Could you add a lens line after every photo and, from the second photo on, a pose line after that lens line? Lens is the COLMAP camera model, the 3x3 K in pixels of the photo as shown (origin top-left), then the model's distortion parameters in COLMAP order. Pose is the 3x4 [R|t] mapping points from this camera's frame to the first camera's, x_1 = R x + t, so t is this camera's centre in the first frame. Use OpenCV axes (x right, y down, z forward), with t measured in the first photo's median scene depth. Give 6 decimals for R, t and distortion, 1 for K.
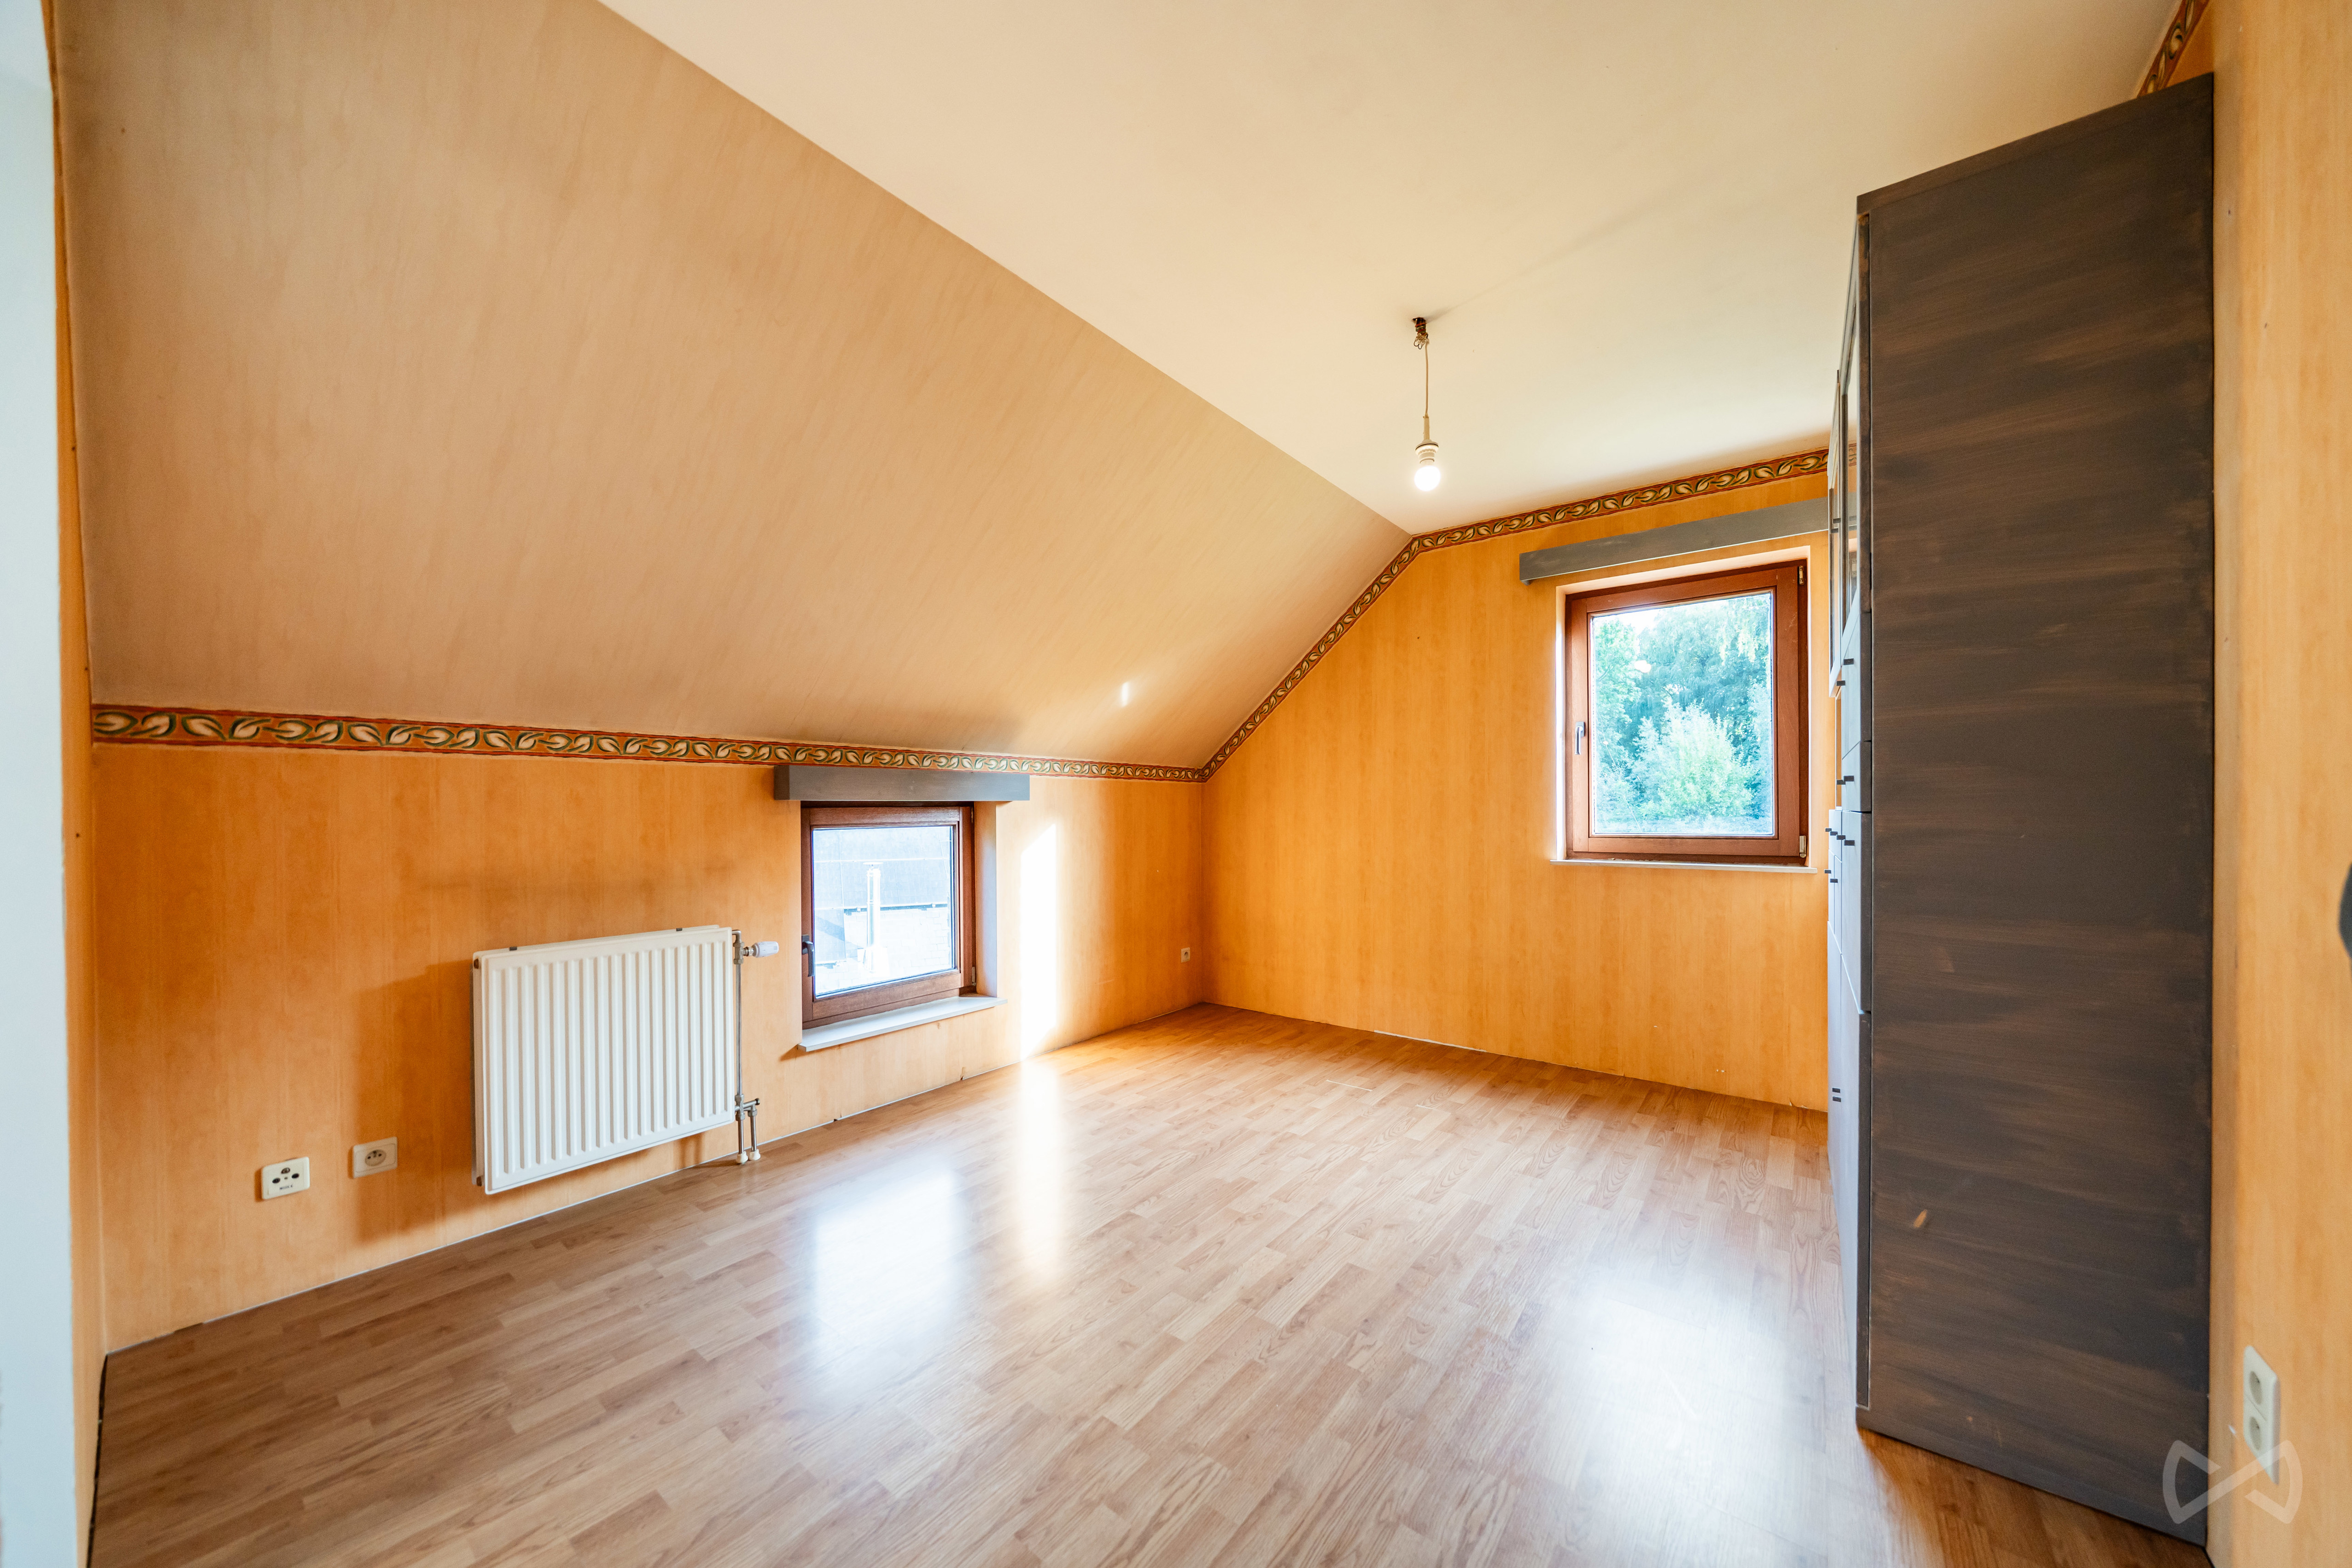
lens RADIAL K [[776.7, 0, 1192.1], [0, 776.7, 807.5], [0, 0, 1]] dist [-0.000884, -0.000008]
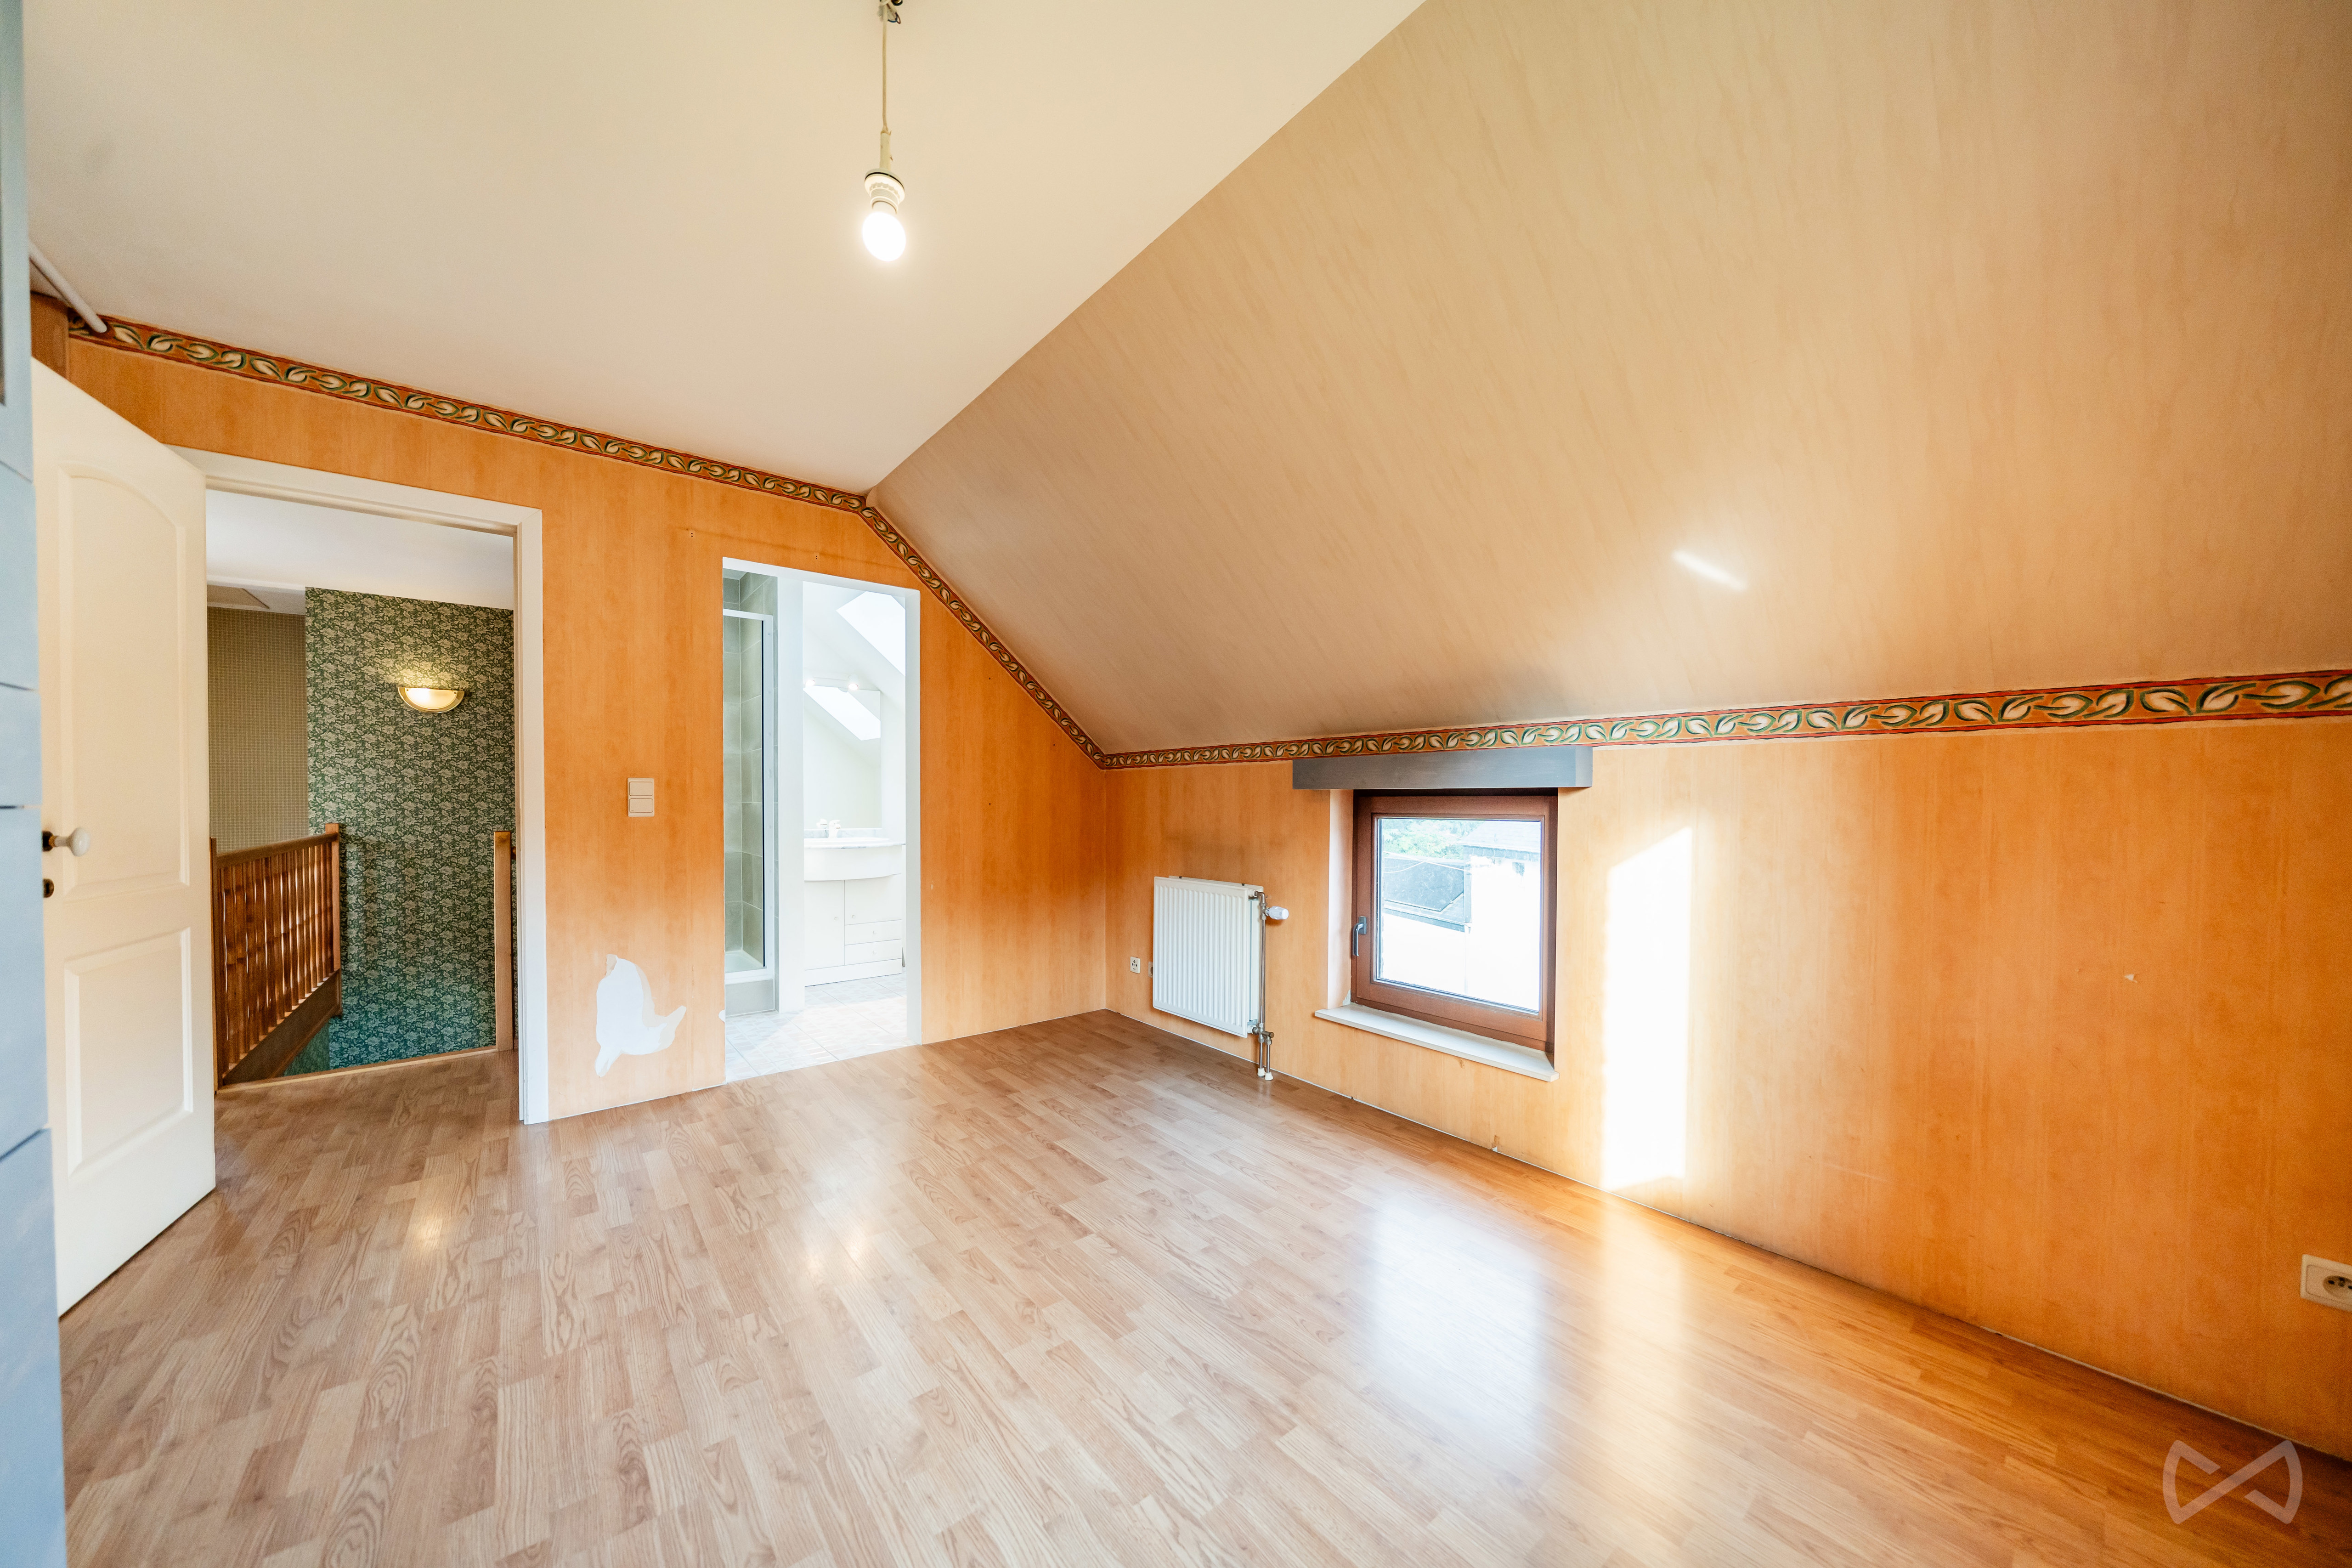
lens RADIAL K [[801.0, 0, 1163.8], [0, 801.0, 809.3], [0, 0, 1]] dist [0.000166, 0.000014]
pose [[-0.219944, 0.026003, -0.975166, 0.684802], [0.003975, 0.999660, 0.025760, -0.011834], [0.975504, 0.001789, -0.219973, 1.073600]]
